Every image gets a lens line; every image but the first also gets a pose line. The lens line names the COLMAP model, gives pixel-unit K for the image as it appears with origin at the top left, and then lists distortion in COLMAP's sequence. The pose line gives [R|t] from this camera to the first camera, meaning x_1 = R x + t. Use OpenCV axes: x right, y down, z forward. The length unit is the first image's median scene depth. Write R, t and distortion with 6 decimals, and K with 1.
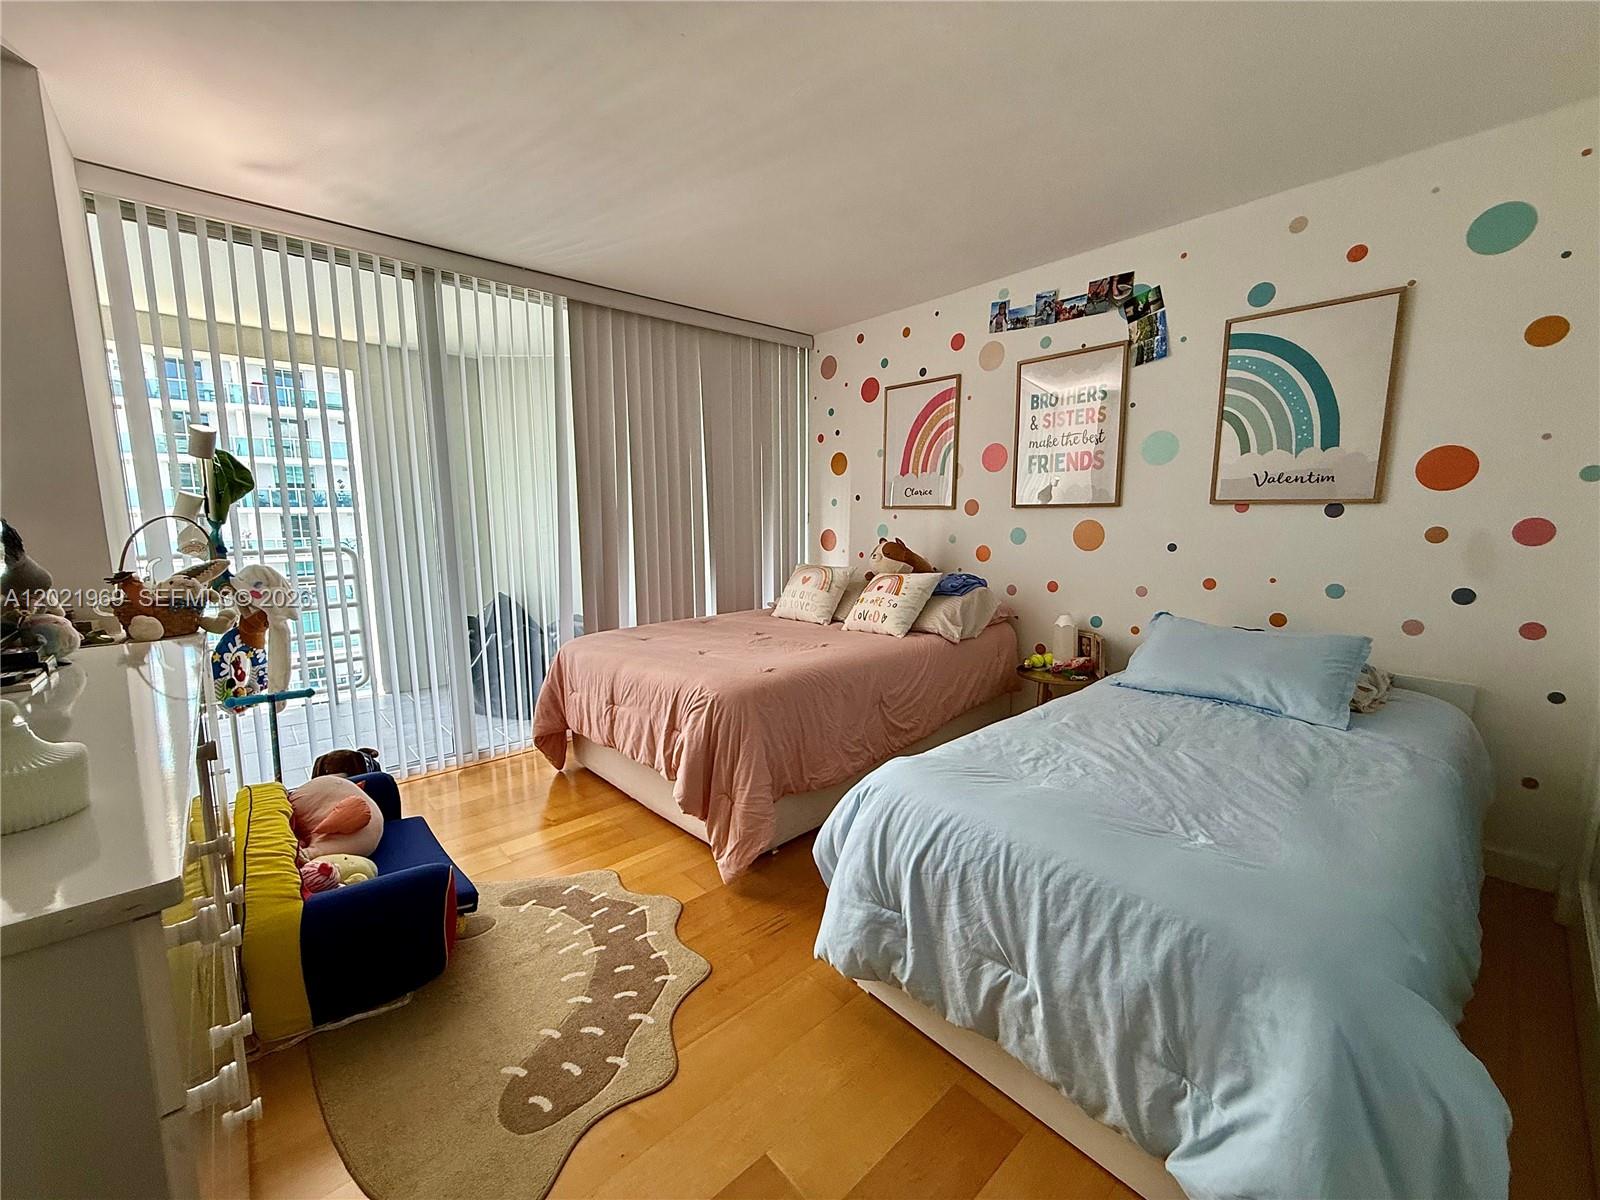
lens RADIAL K [[636.6, 0, 797.9], [0, 636.6, 597.1], [0, 0, 1]] dist [-0.001633, 0.001081]
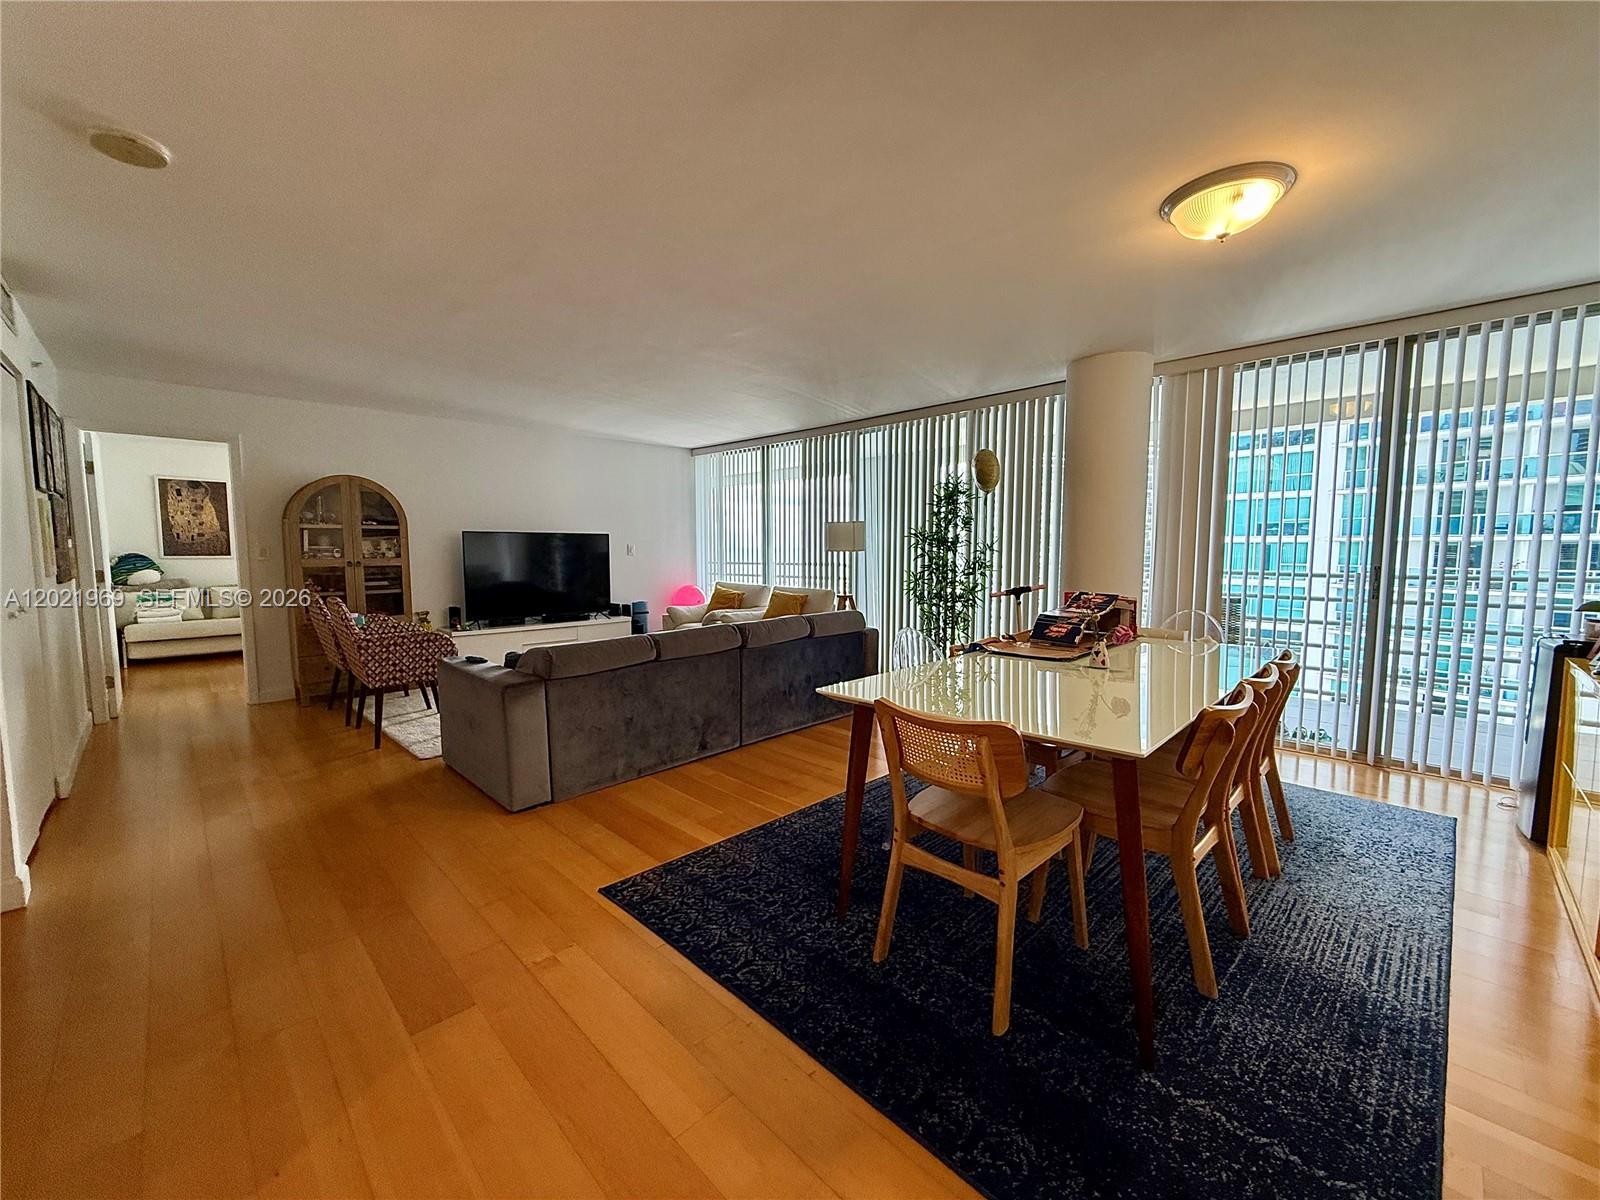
lens RADIAL K [[636.6, 0, 792.6], [0, 636.6, 597.4], [0, 0, 1]] dist [-0.001633, 0.001081]
pose [[0.050837, 0.089343, -0.994703, 2.931896], [-0.131425, 0.987927, 0.082017, -0.060827], [0.990022, 0.126559, 0.061965, 1.185714]]
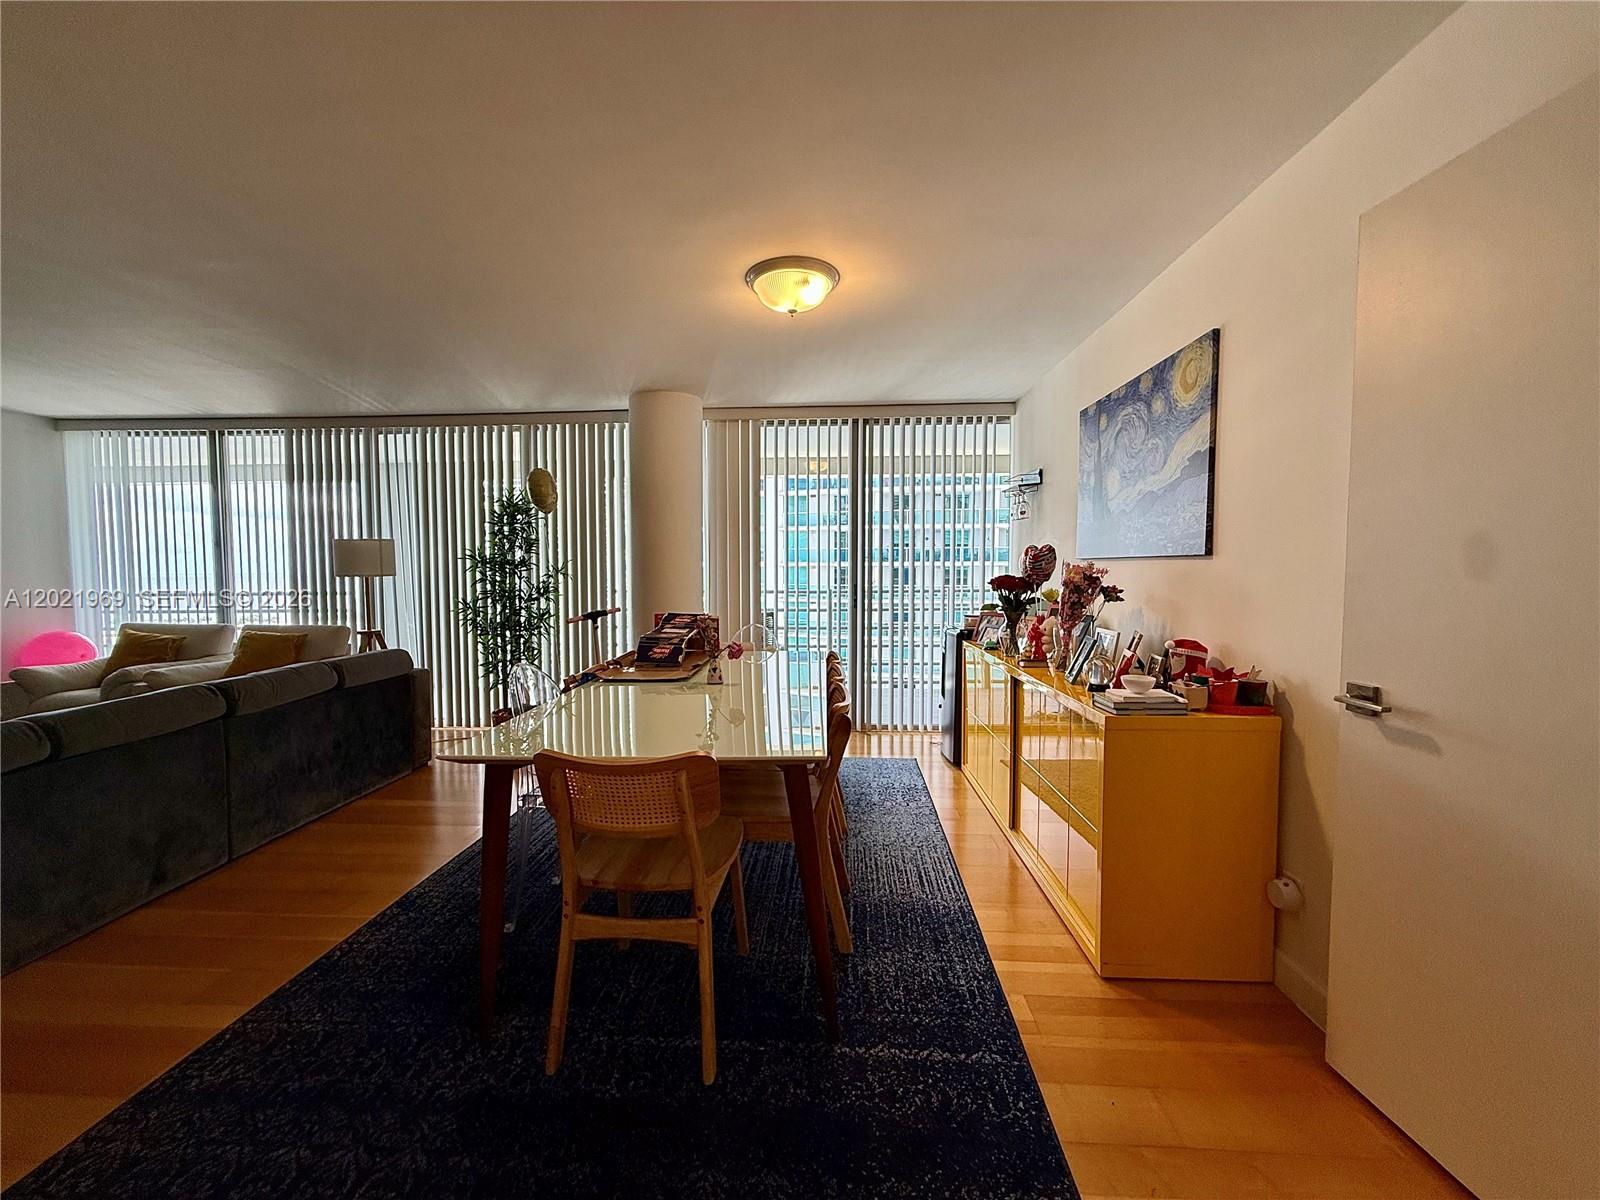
lens RADIAL K [[636.6, 0, 796.5], [0, 636.6, 597.8], [0, 0, 1]] dist [-0.001633, 0.001081]
pose [[0.704657, 0.039217, -0.708464, 2.793817], [-0.097890, 0.994297, -0.042325, -0.039664], [0.702763, 0.099176, 0.704477, 1.051593]]
